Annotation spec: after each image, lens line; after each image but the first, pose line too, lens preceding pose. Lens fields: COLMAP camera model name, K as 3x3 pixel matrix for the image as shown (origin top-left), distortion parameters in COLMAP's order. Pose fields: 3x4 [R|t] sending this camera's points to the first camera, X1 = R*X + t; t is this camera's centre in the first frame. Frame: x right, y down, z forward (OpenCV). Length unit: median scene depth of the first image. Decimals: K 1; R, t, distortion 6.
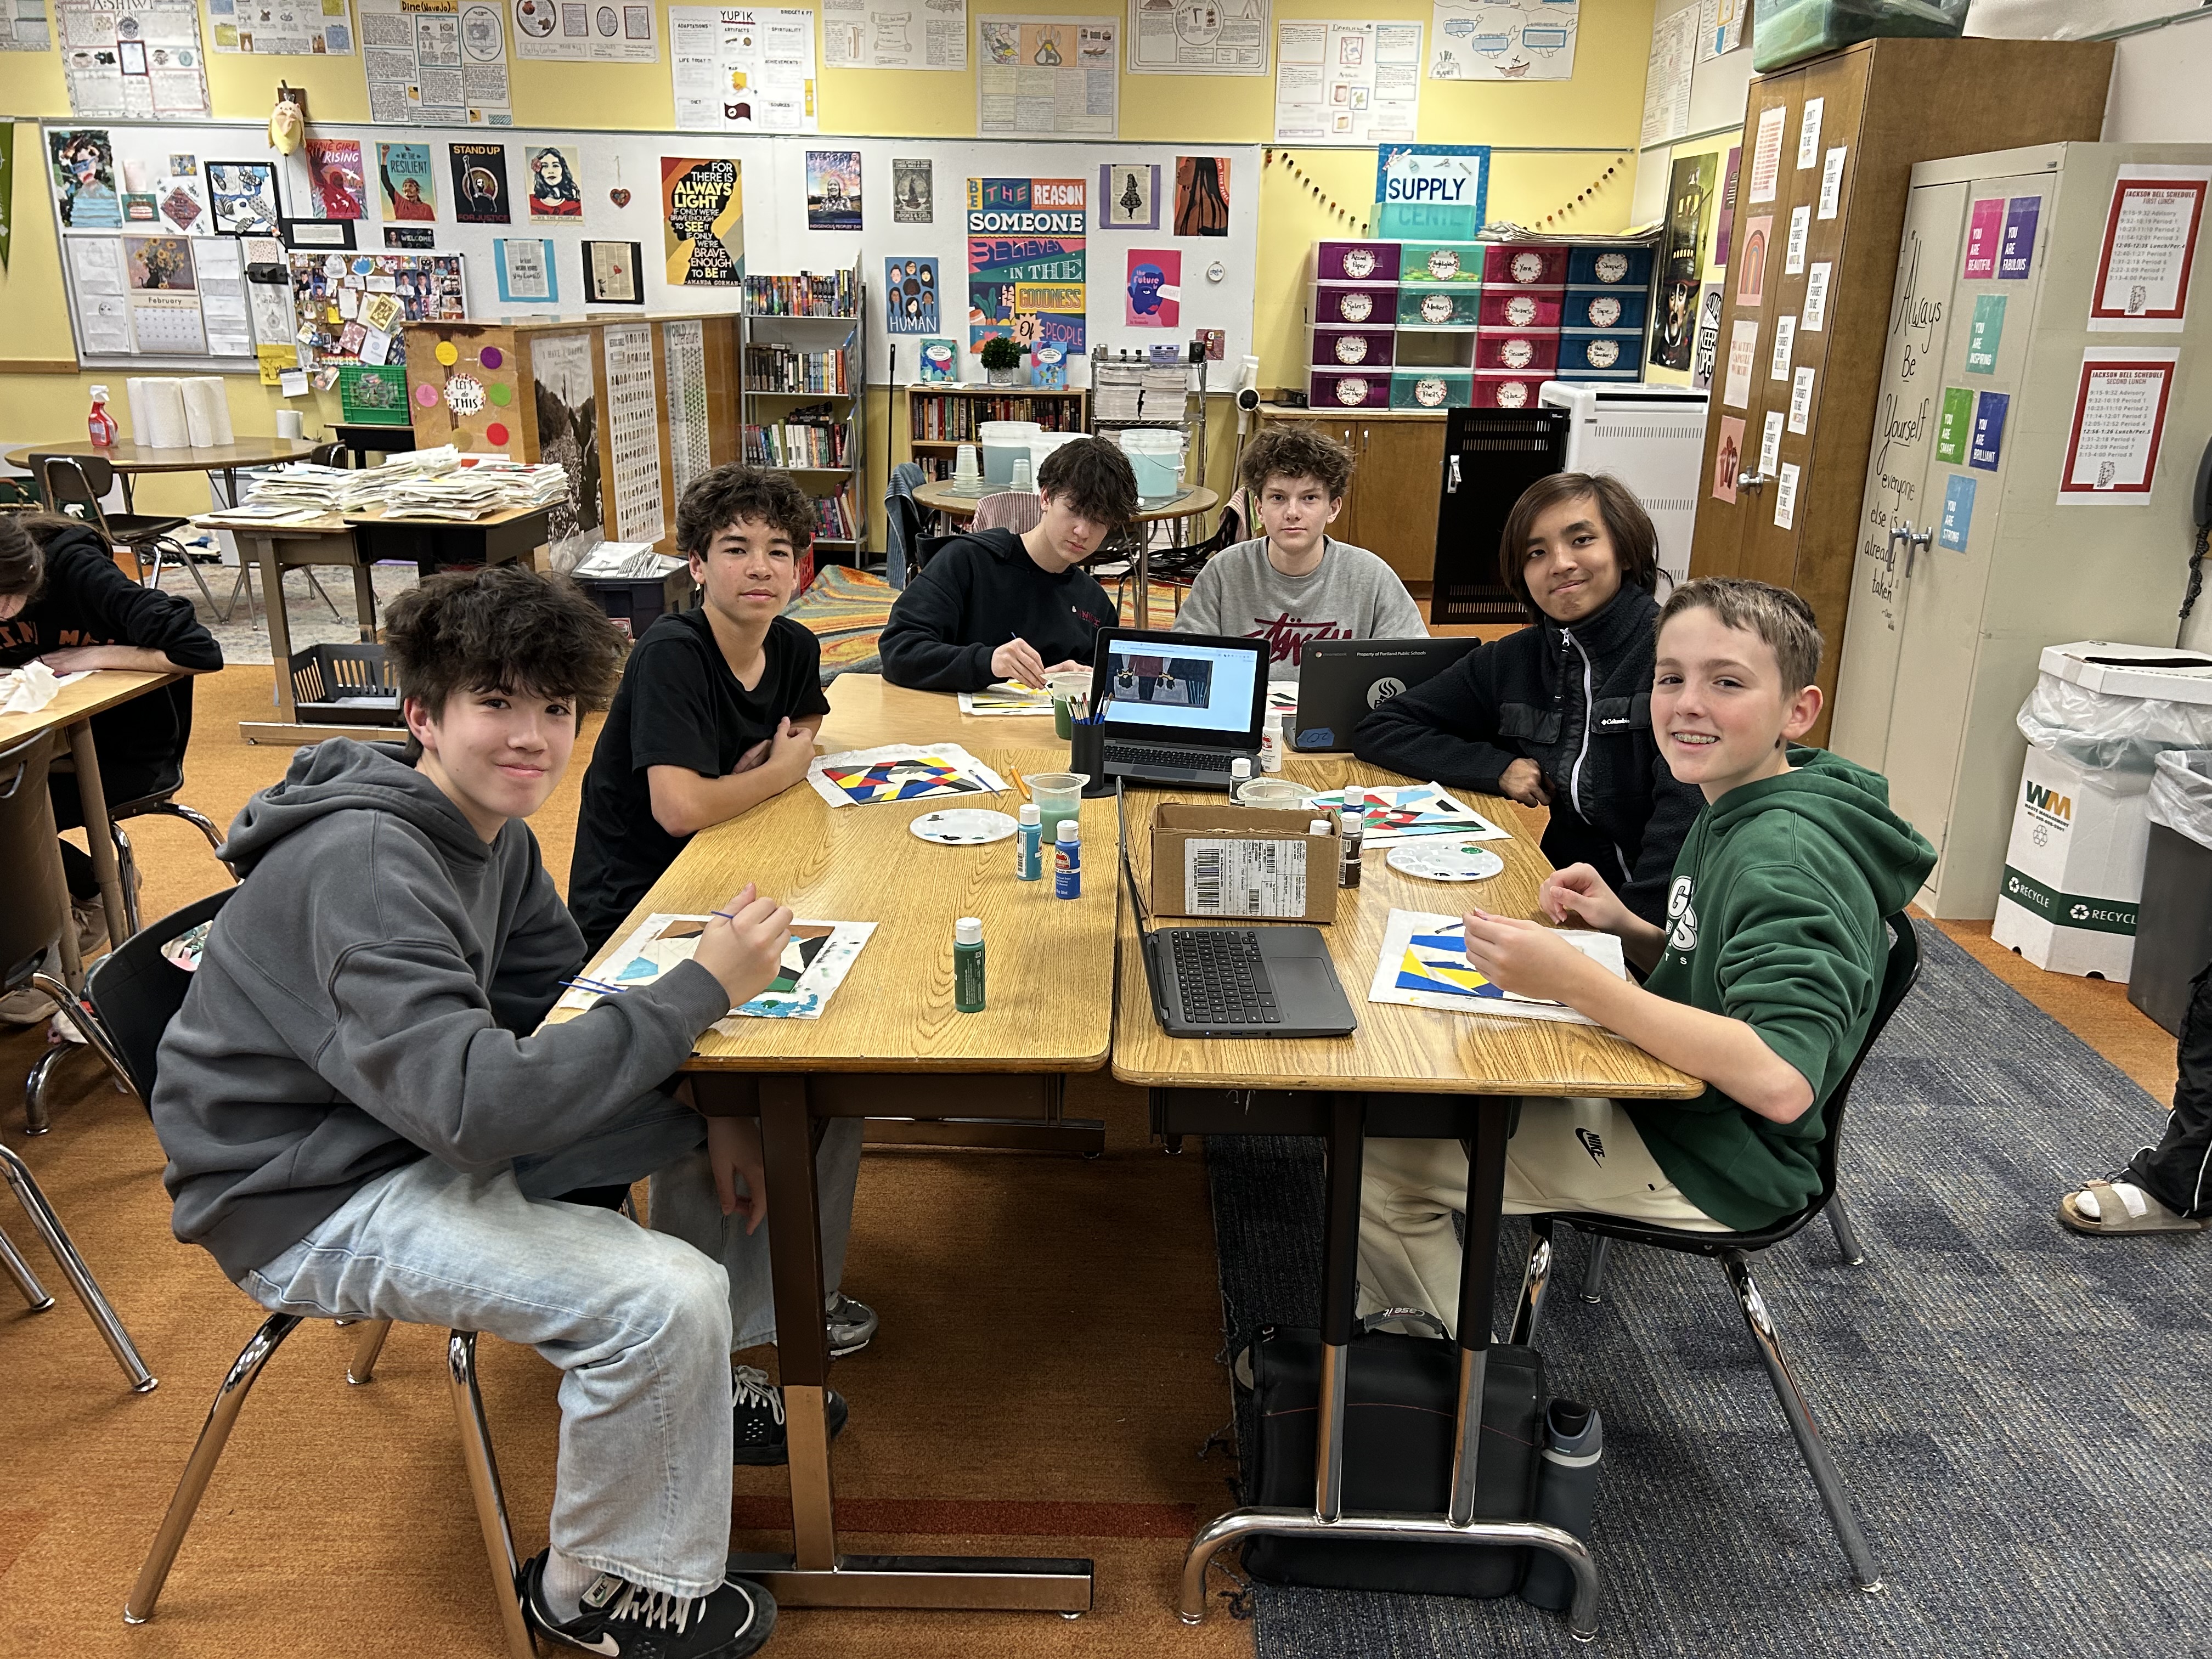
lens RADIAL K [[1649.1, 0, 1117.4], [0, 1649.1, 836.0], [0, 0, 1]] dist [0.048246, -0.055297]
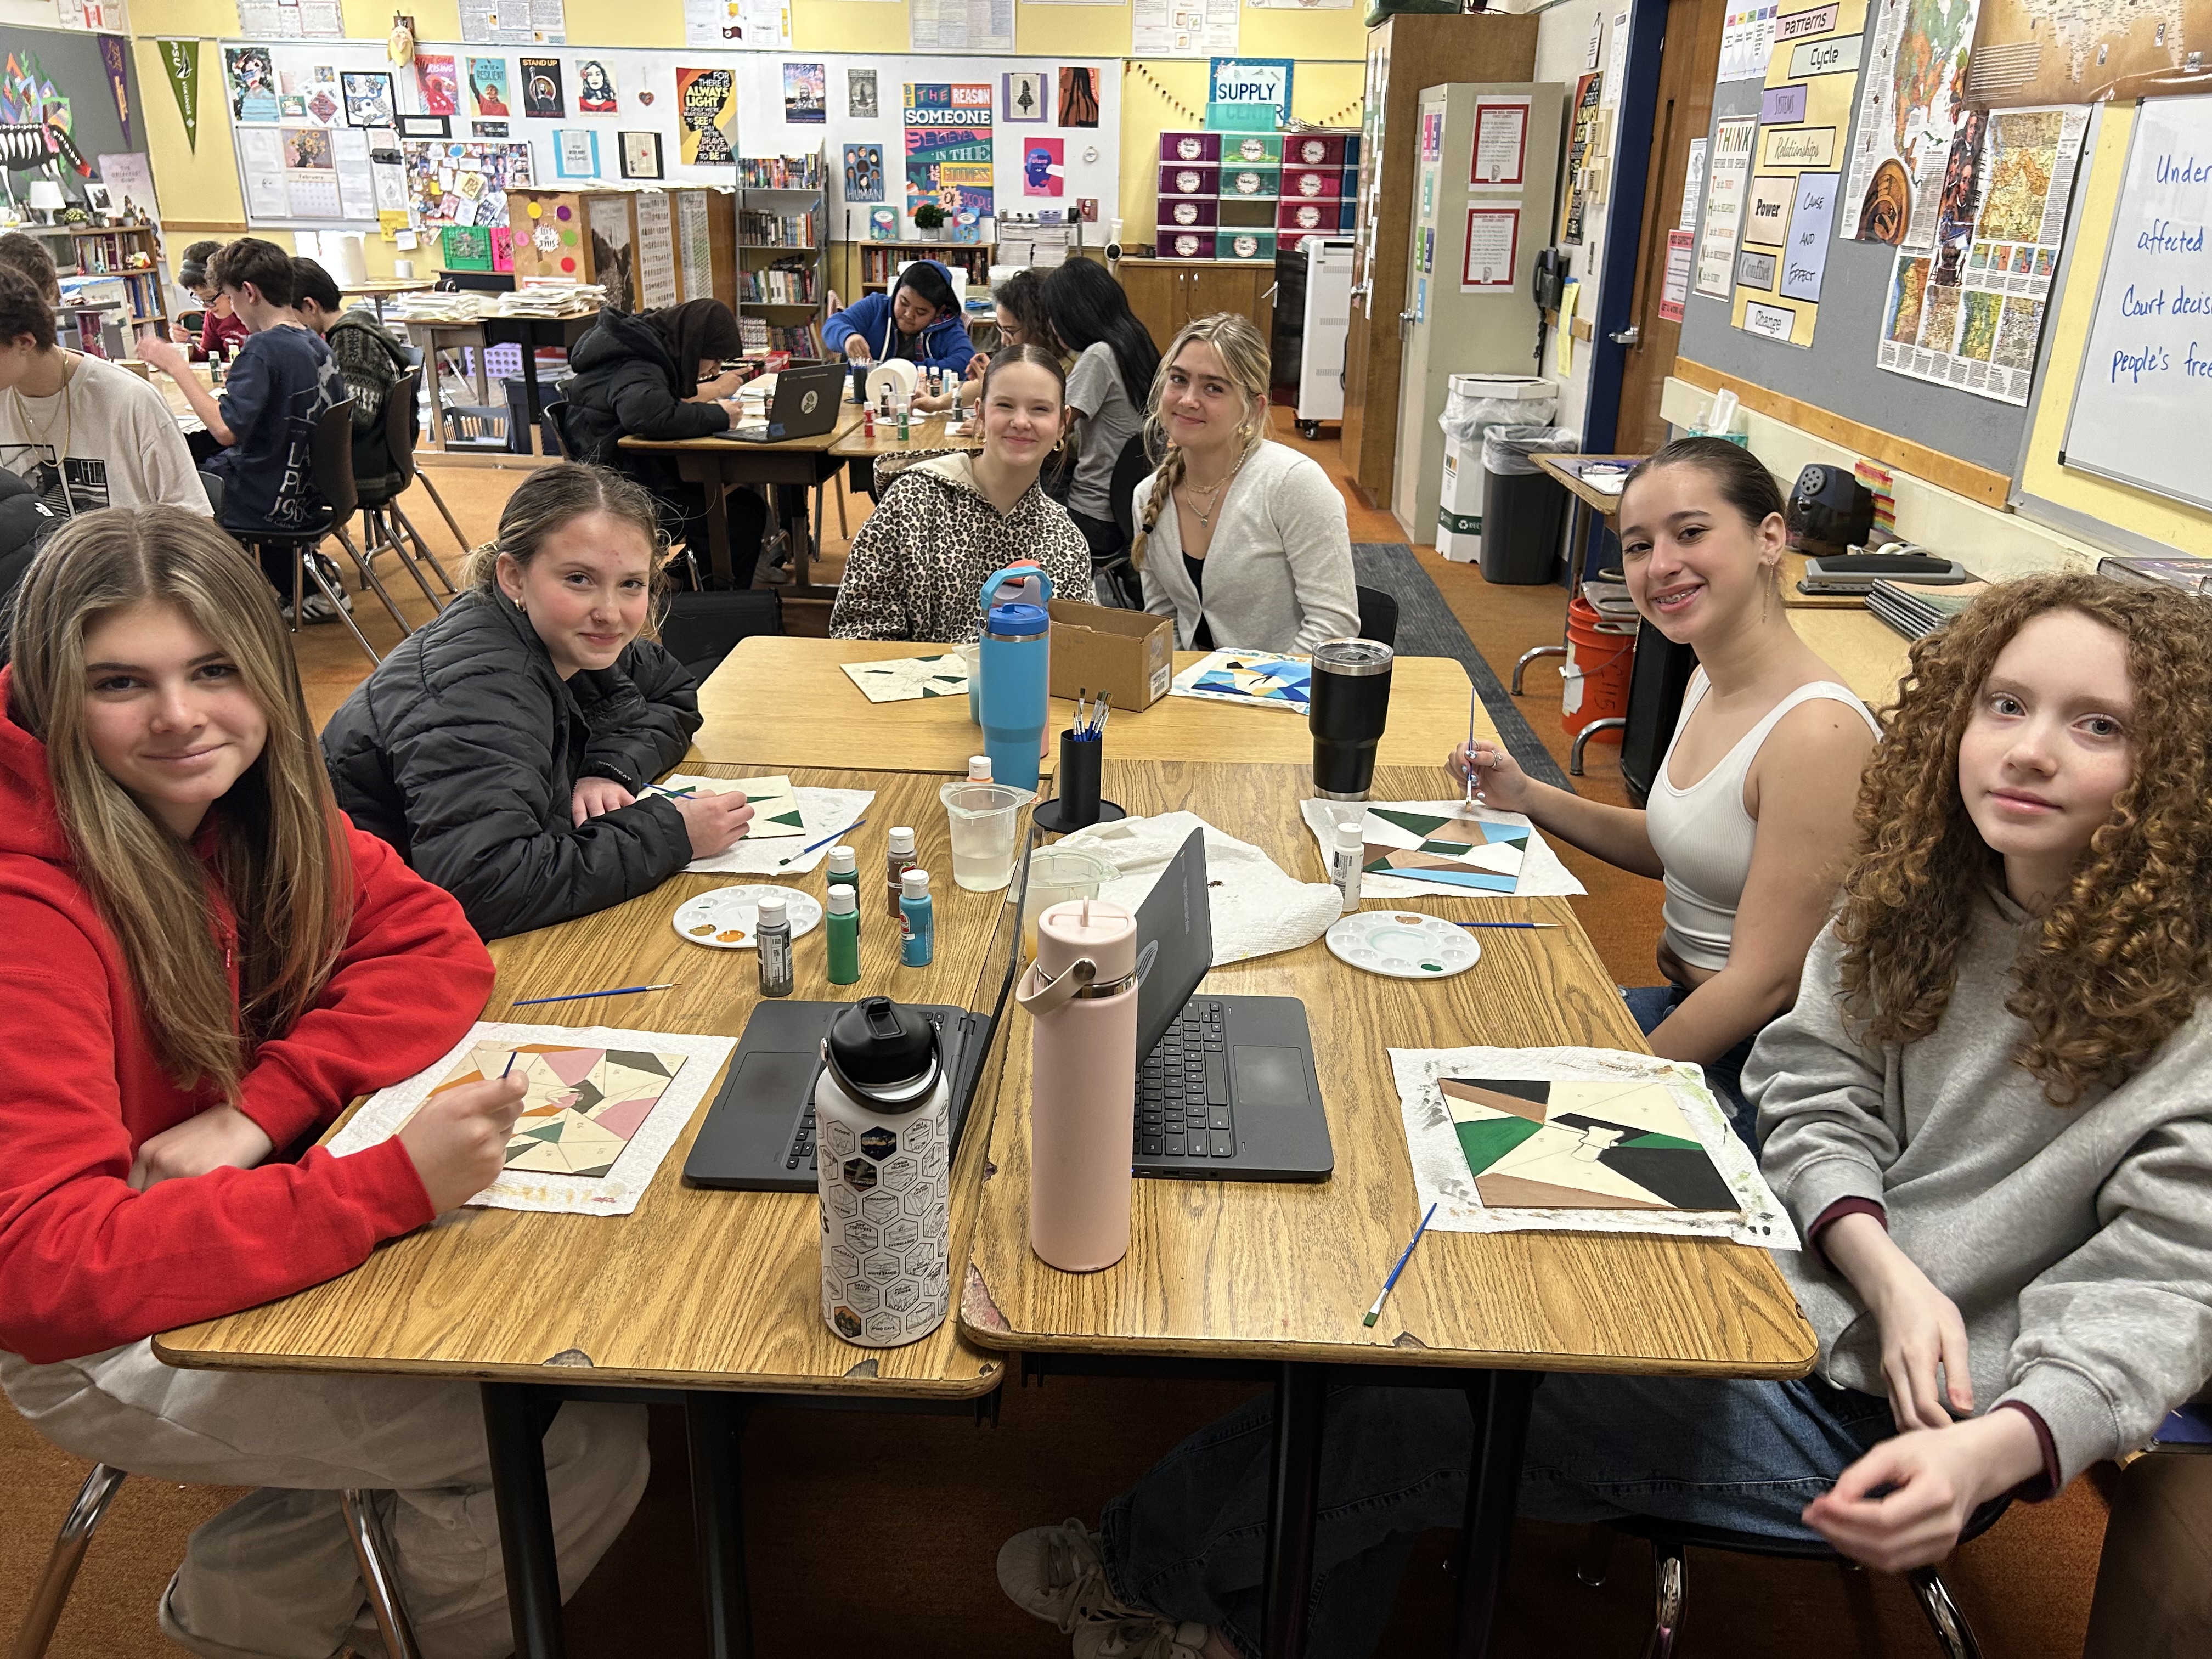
lens RADIAL K [[1649.1, 0, 1105.7], [0, 1649.1, 813.9], [0, 0, 1]] dist [0.048246, -0.055297]
pose [[0.999710, 0.007994, -0.022705, 0.109790], [-0.006811, 0.998638, 0.051723, 0.123997], [0.023087, -0.051553, 0.998403, -0.371343]]
